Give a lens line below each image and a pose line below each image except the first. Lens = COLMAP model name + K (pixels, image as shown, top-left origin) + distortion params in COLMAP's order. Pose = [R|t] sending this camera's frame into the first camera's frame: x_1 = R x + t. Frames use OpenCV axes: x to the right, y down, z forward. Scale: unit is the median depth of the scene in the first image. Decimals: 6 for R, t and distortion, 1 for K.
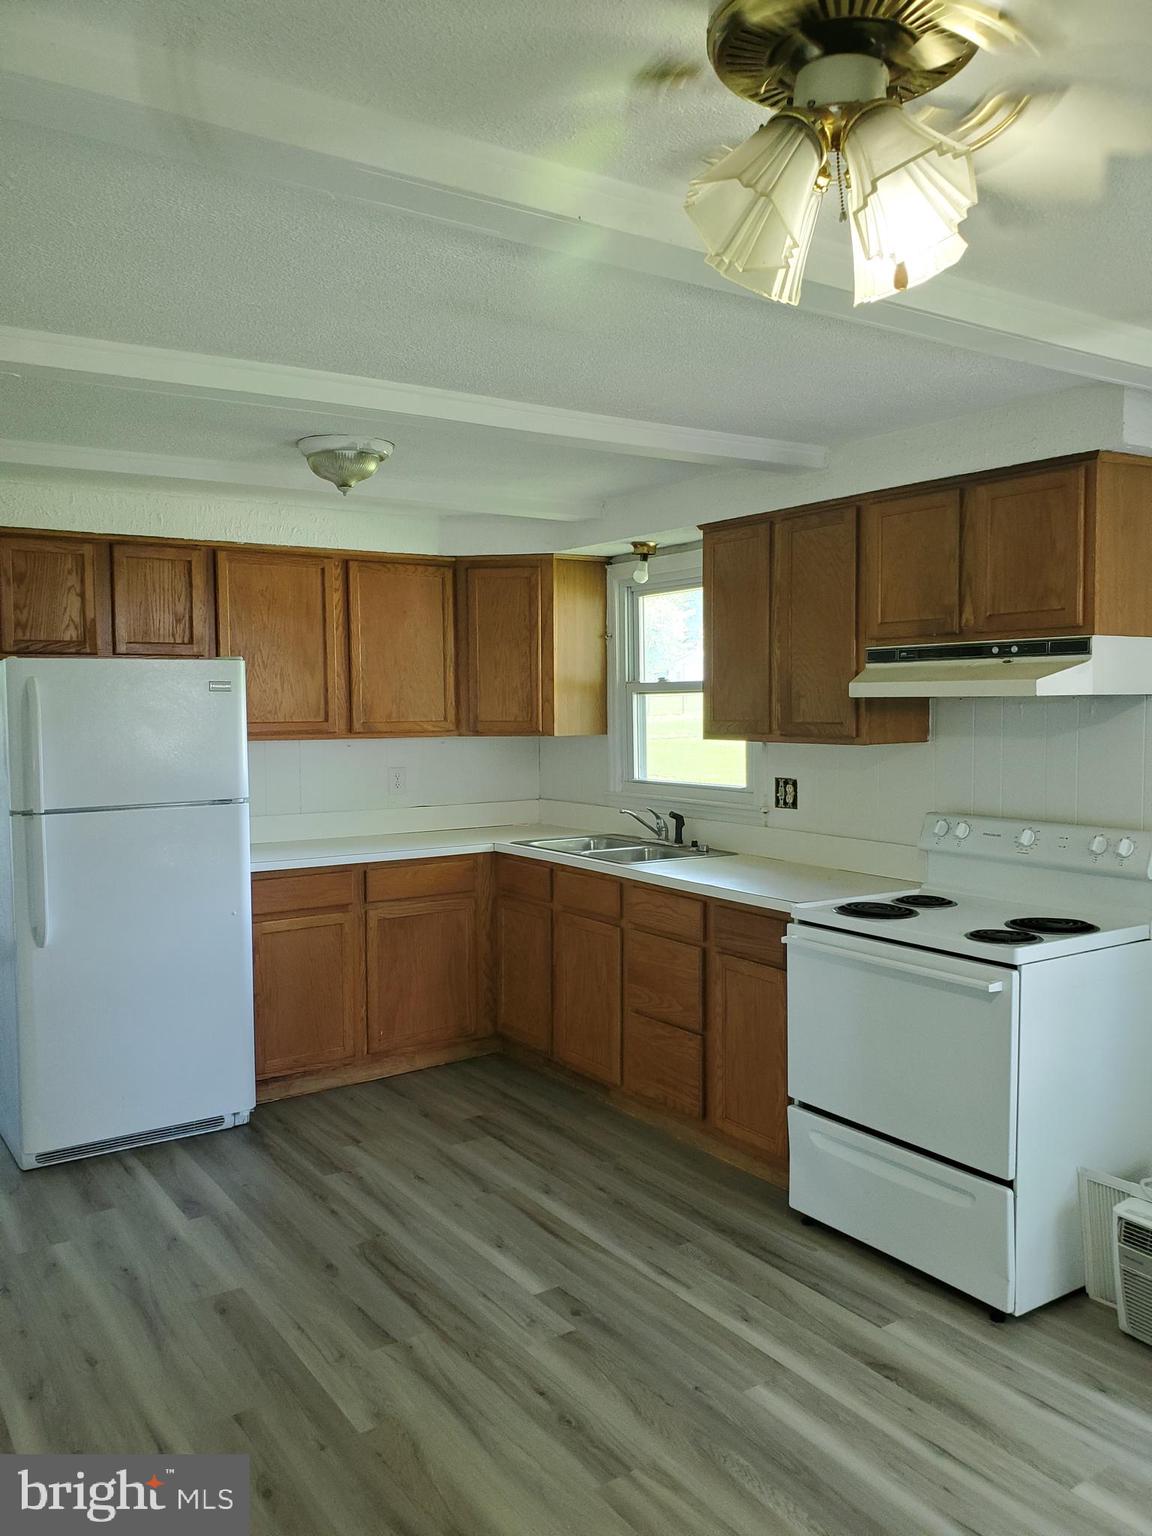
lens RADIAL K [[1213.8, 0, 577.9], [0, 1213.8, 766.9], [0, 0, 1]] dist [0.058834, -0.040738]
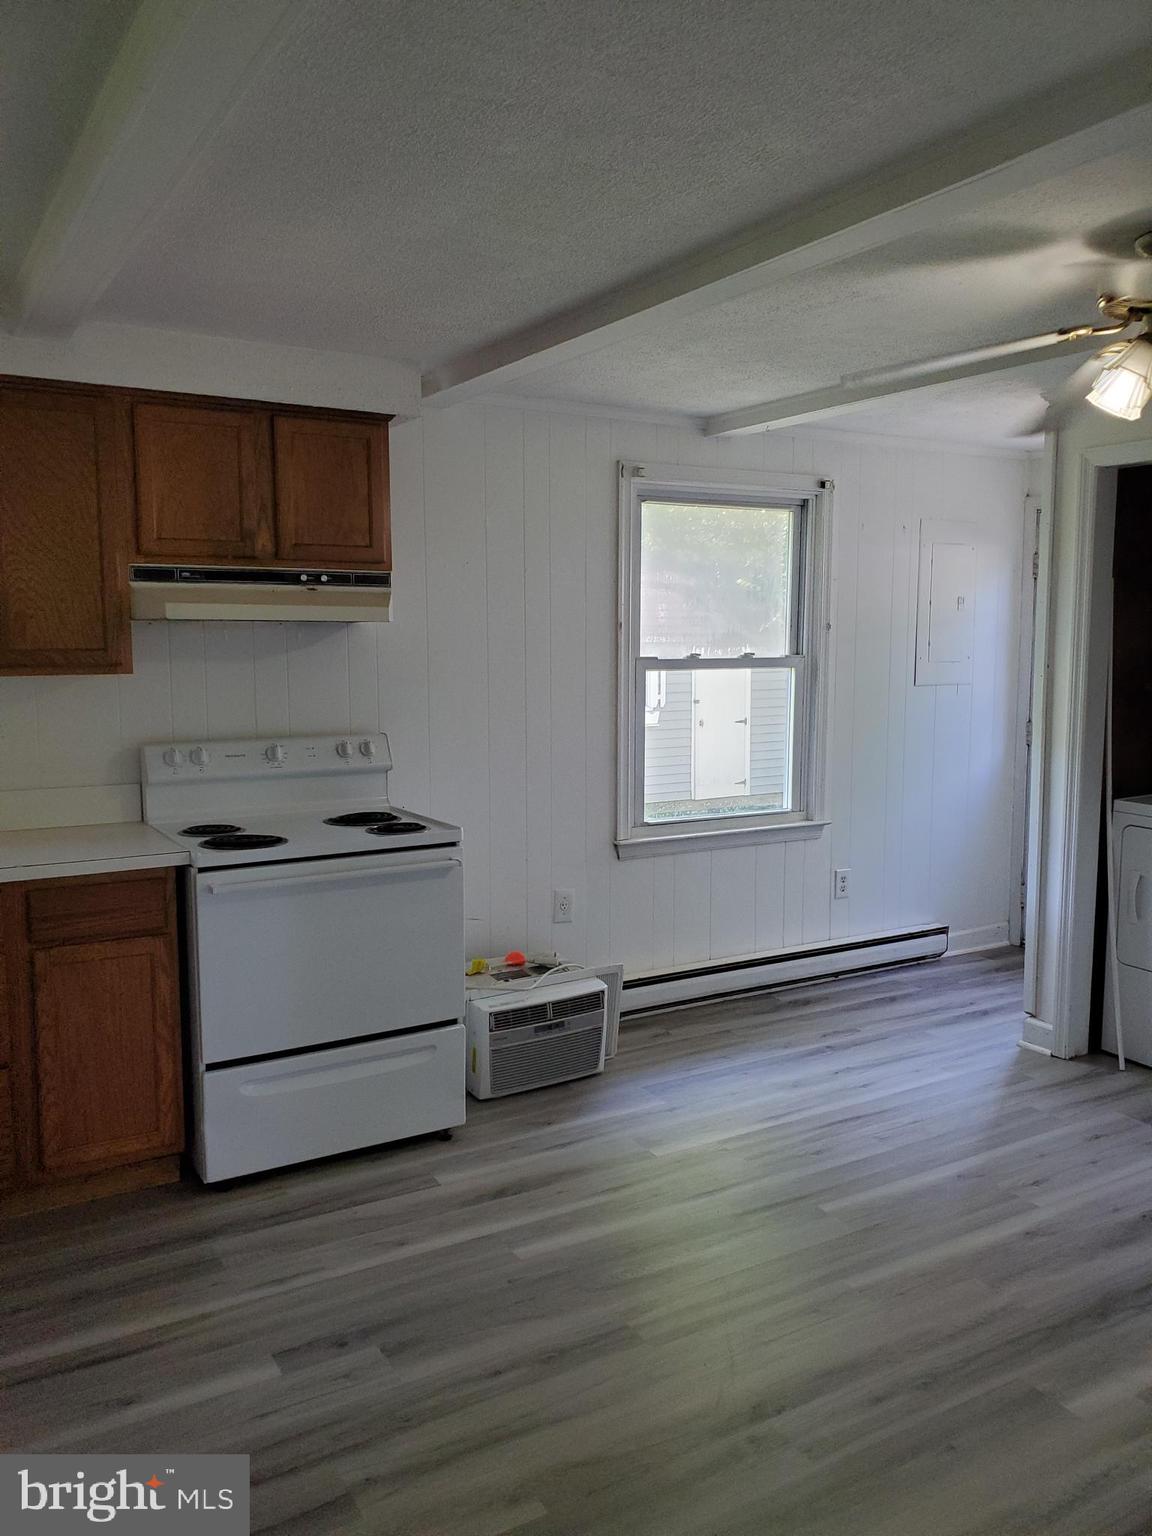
lens RADIAL K [[1213.8, 0, 567.0], [0, 1213.8, 774.2], [0, 0, 1]] dist [0.058834, -0.040738]
pose [[0.062843, -0.109993, 0.991944, -0.749337], [0.053989, 0.992828, 0.106671, -0.026800], [-0.996562, 0.046851, 0.068331, 0.727468]]
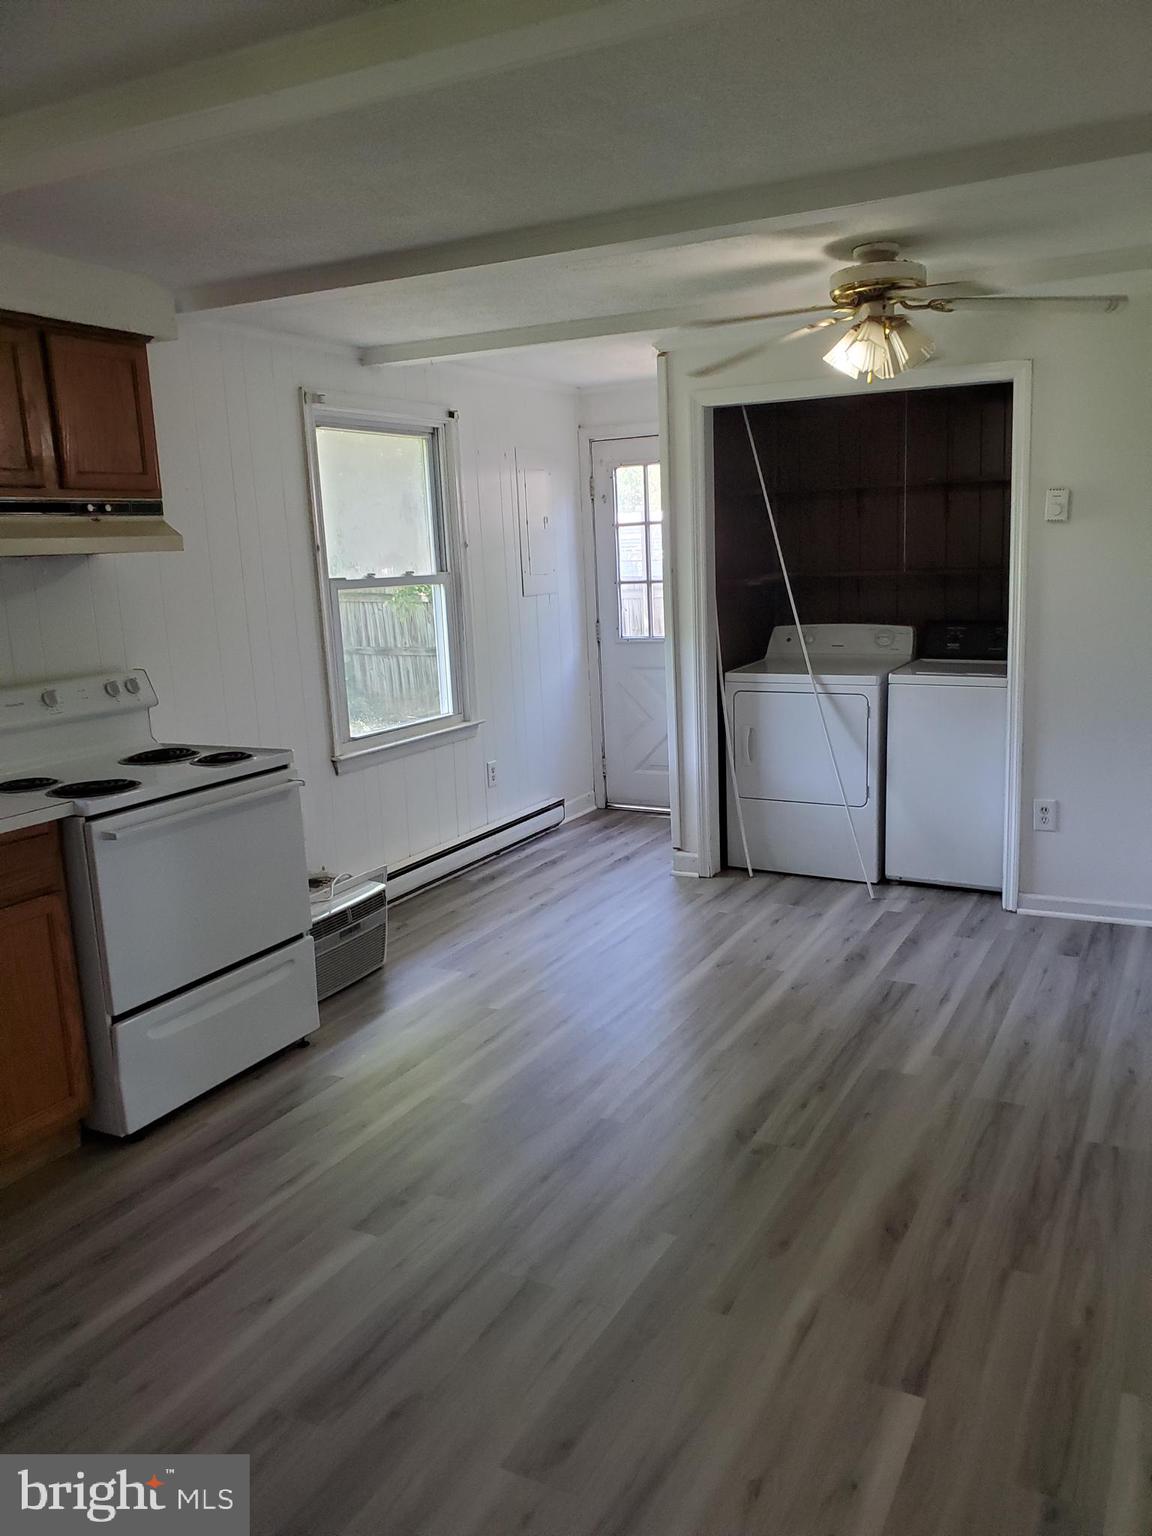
lens RADIAL K [[1213.8, 0, 577.7], [0, 1213.8, 780.5], [0, 0, 1]] dist [0.058834, -0.040738]
pose [[-0.471575, -0.144817, 0.869853, -0.794035], [0.091740, 0.973014, 0.211727, -0.055310], [-0.877041, 0.179646, -0.445564, 1.176886]]
